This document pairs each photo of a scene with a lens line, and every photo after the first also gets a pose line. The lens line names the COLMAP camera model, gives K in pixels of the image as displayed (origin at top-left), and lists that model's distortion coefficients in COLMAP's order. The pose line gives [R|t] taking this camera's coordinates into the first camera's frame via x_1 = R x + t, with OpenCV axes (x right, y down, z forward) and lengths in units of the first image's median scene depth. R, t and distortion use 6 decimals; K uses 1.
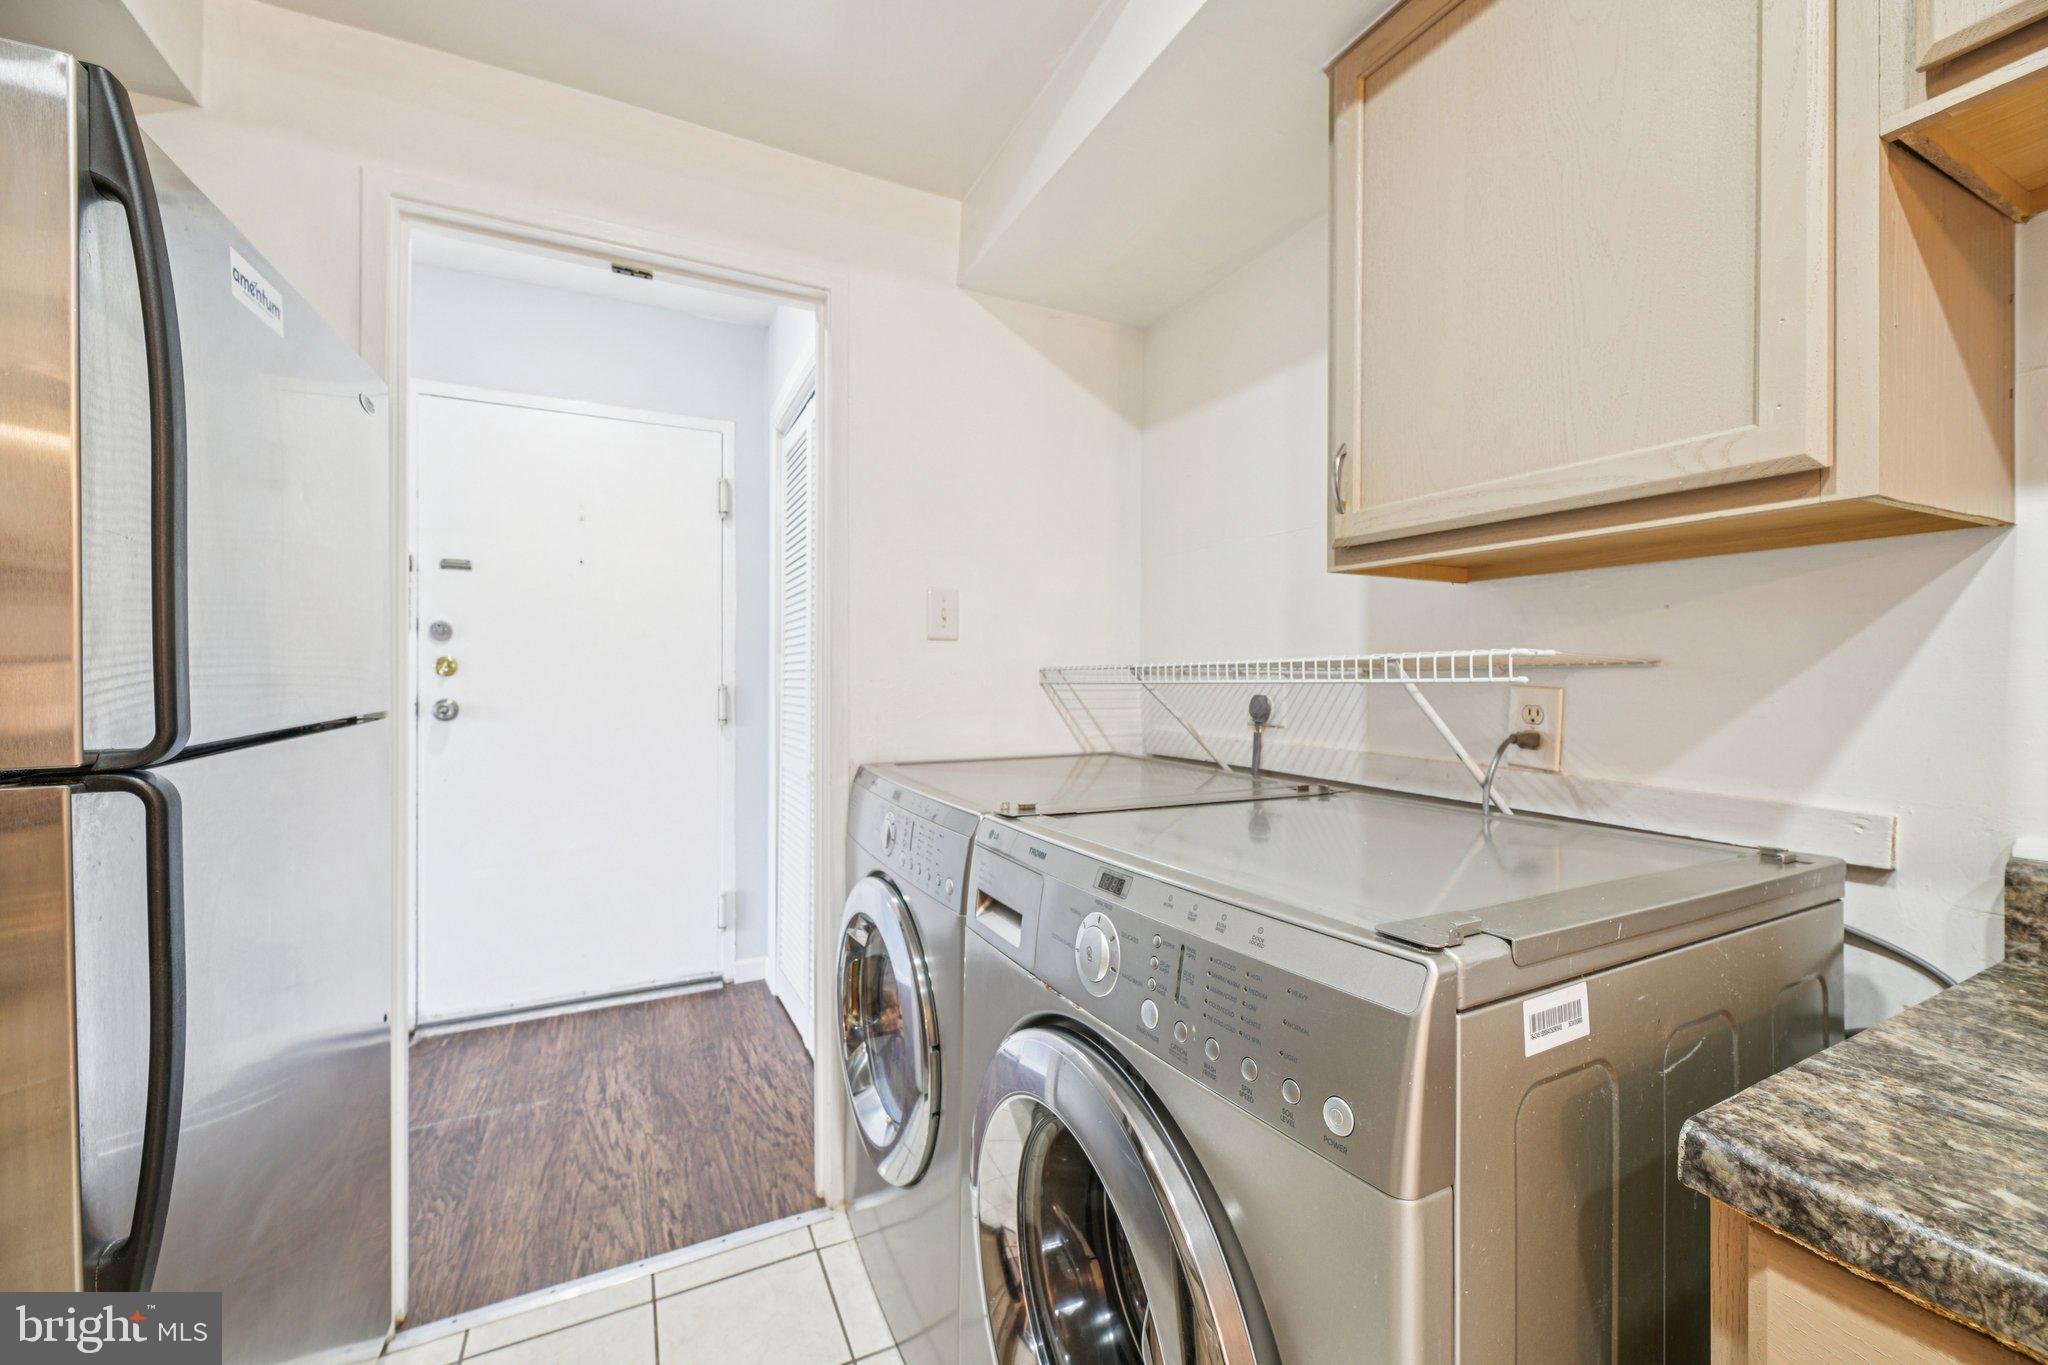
lens RADIAL K [[831.9, 0, 1042.8], [0, 831.9, 671.2], [0, 0, 1]] dist [0.003297, -0.002730]
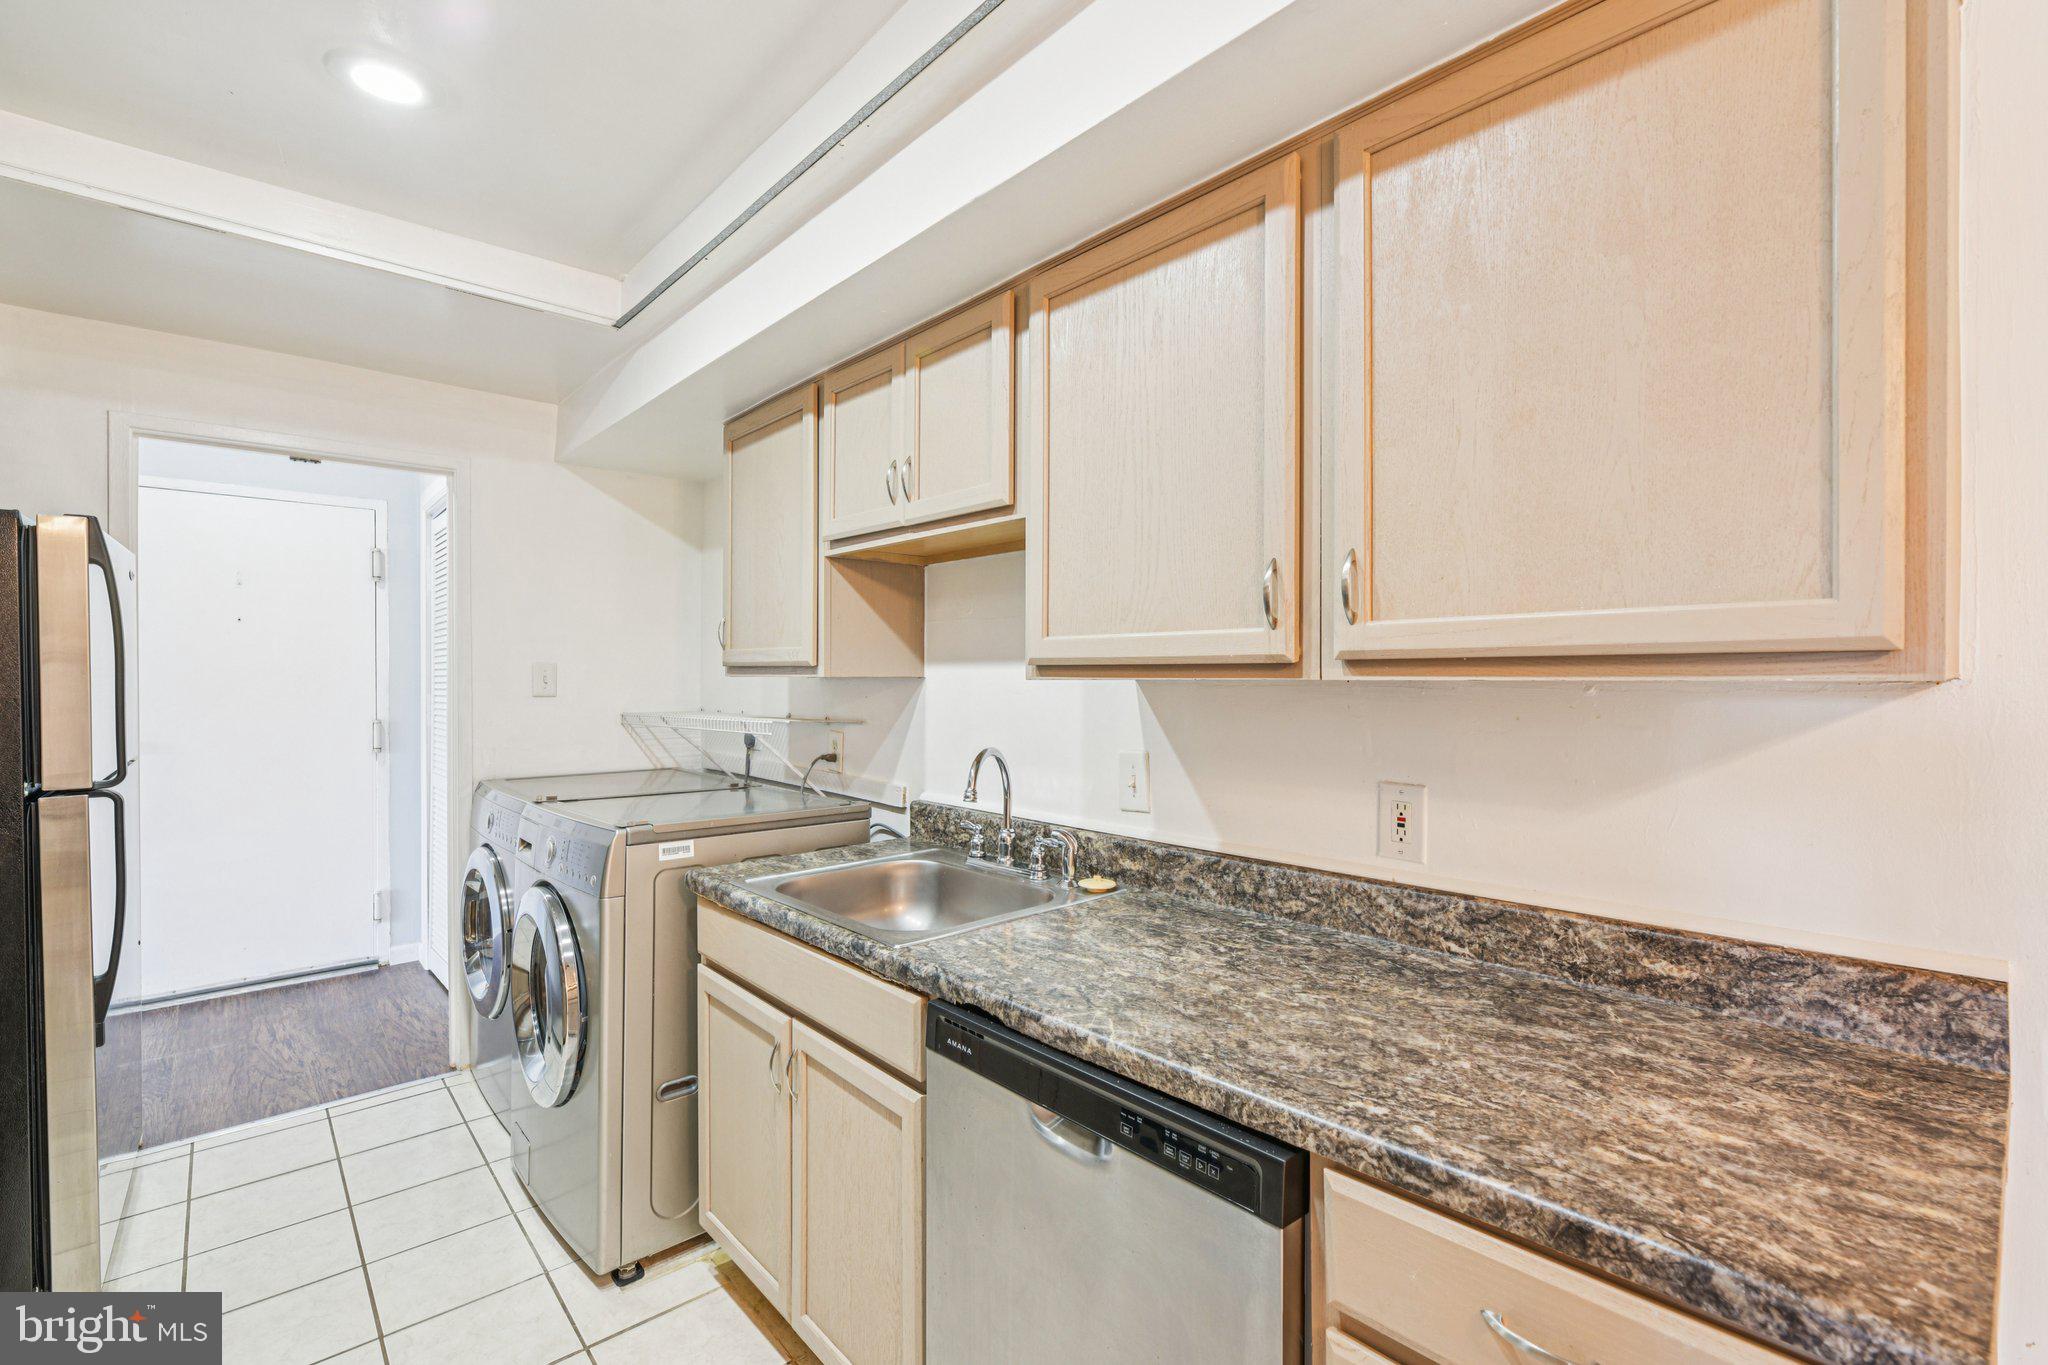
lens RADIAL K [[905.5, 0, 1043.4], [0, 905.5, 681.4], [0, 0, 1]] dist [0.002836, -0.002273]
pose [[0.964908, -0.002050, 0.262581, 0.289195], [-0.000208, 0.999963, 0.008572, -0.071509], [-0.262589, -0.008326, 0.964872, -0.742414]]
